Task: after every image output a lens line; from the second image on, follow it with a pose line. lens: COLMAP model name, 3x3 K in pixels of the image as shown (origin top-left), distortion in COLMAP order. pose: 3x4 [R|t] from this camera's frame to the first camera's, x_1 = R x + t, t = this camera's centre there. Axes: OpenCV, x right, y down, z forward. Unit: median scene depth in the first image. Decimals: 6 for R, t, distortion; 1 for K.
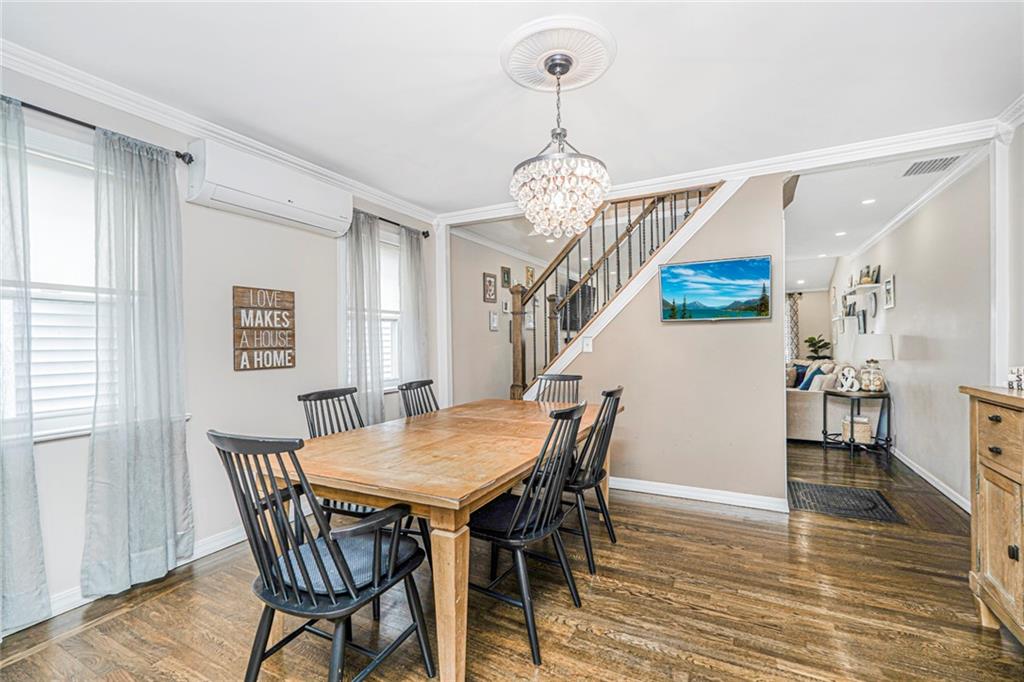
lens RADIAL K [[450.6, 0, 512.5], [0, 450.6, 344.4], [0, 0, 1]] dist [-0.018260, 0.010076]
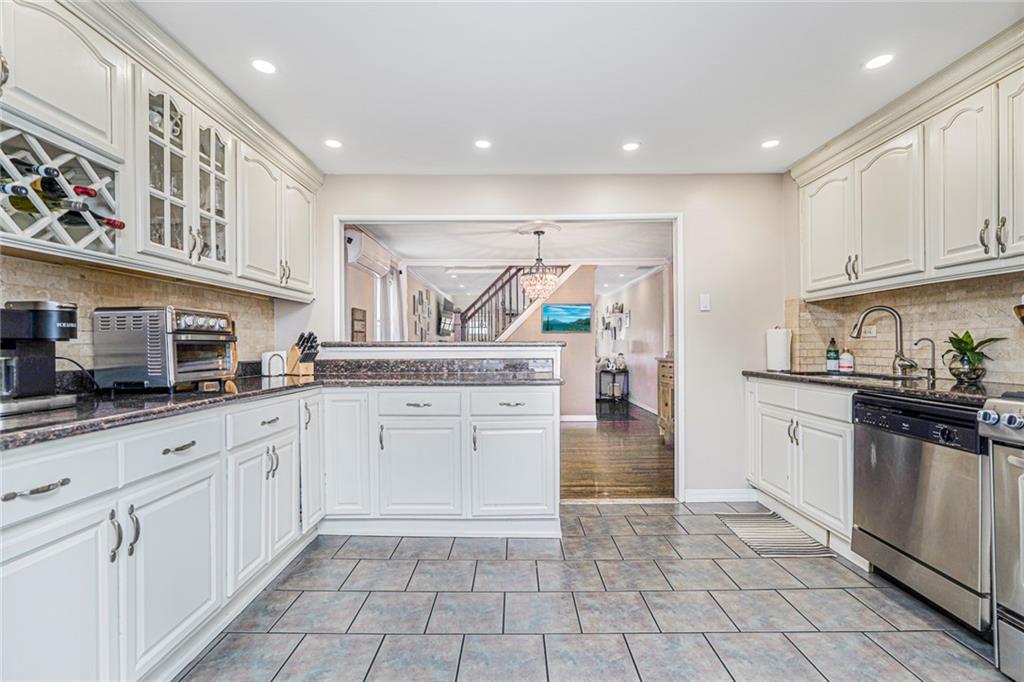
lens RADIAL K [[450.6, 0, 512.5], [0, 450.6, 344.4], [0, 0, 1]] dist [-0.018260, 0.010076]
pose [[0.885083, 0.007538, 0.465372, -0.530665], [-0.003029, 0.999941, -0.010436, 0.018499], [-0.465423, 0.007827, 0.885054, -0.519483]]
